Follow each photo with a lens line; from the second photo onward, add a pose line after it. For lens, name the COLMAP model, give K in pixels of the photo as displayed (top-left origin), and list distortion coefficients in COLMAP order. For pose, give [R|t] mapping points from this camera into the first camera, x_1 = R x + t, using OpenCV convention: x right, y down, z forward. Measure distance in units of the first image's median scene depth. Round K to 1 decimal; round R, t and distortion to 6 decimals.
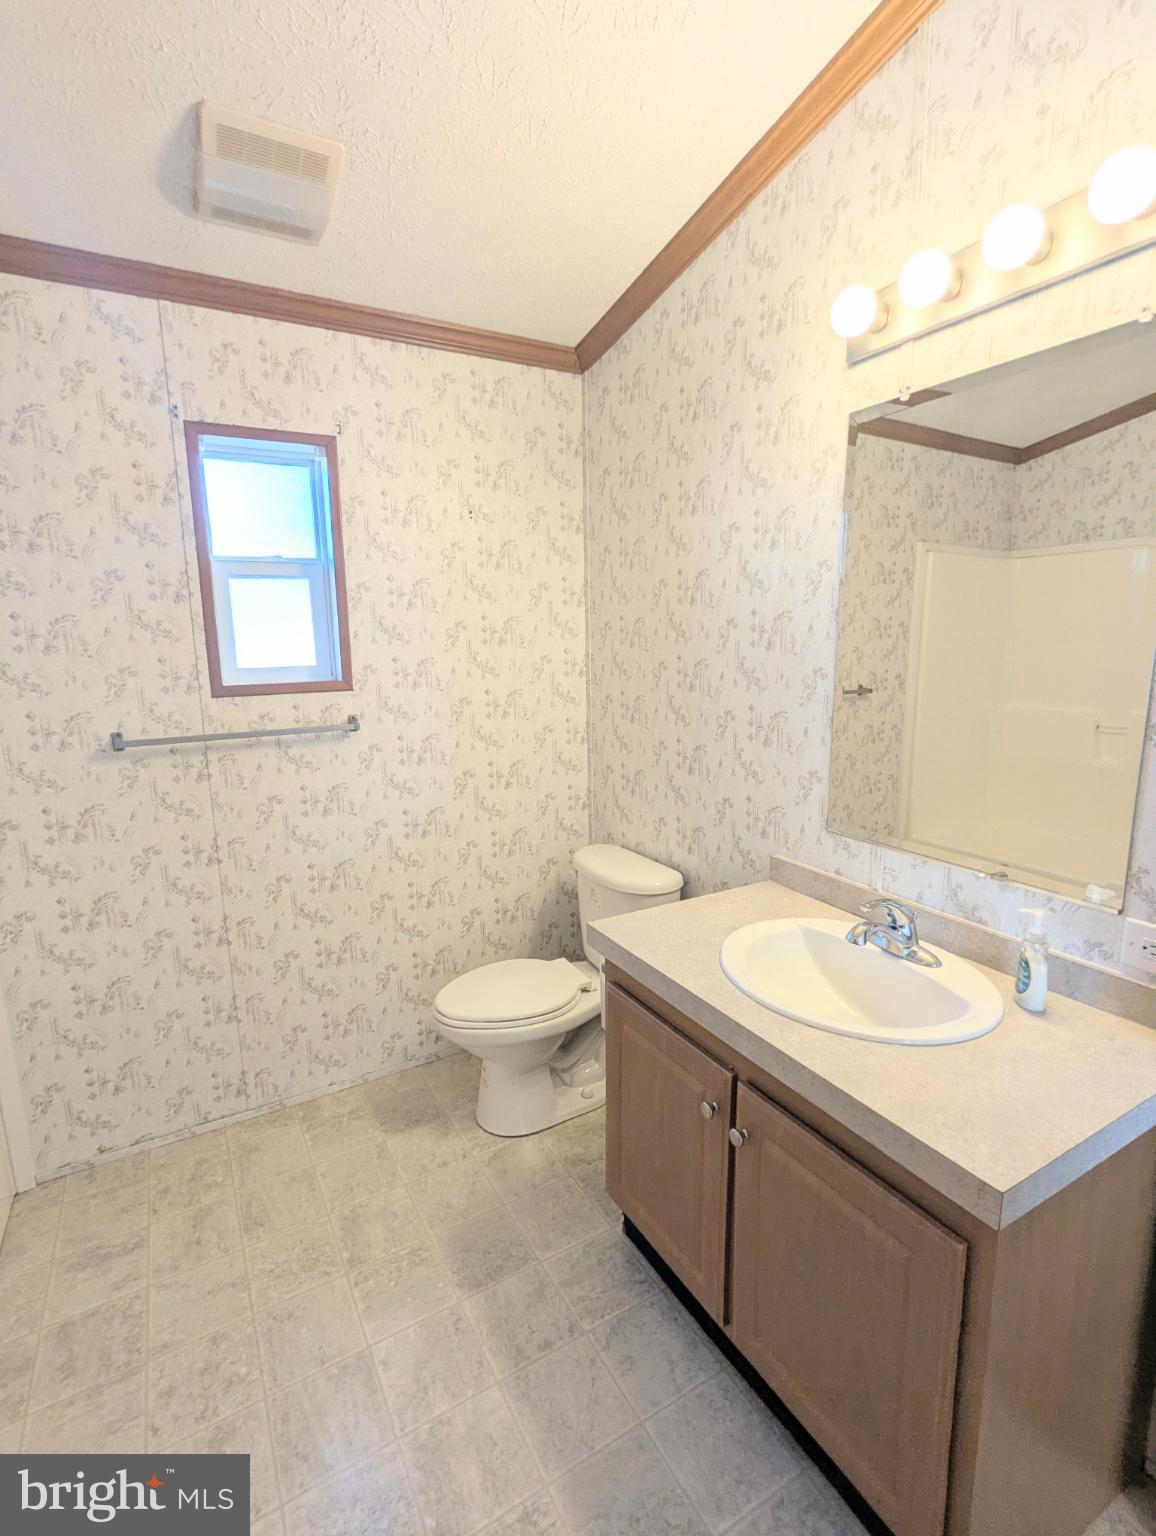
lens RADIAL K [[730.8, 0, 581.4], [0, 730.8, 766.2], [0, 0, 1]] dist [-0.001163, 0.000265]
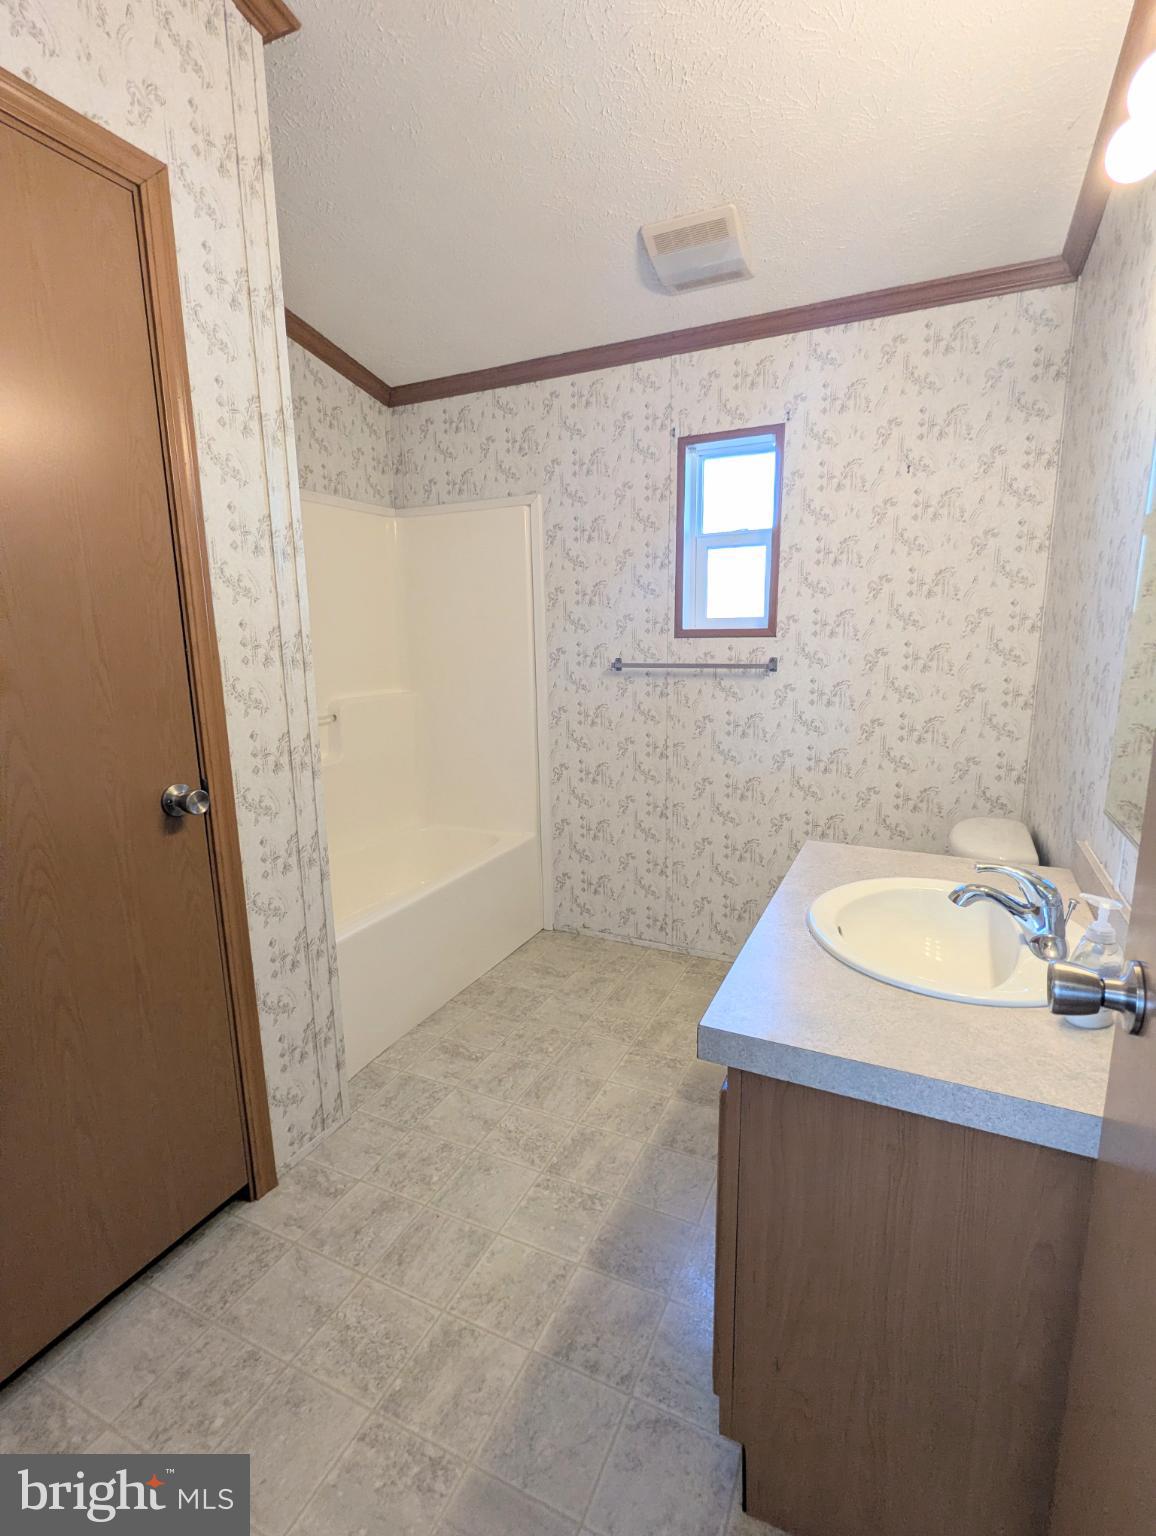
lens RADIAL K [[727.2, 0, 570.9], [0, 727.2, 766.0], [0, 0, 1]] dist [-0.002012, -0.000653]
pose [[0.563862, 0.163155, -0.809593, 0.528934], [-0.142433, 0.984814, 0.099266, 0.036460], [0.813494, 0.059340, 0.578538, 0.054528]]
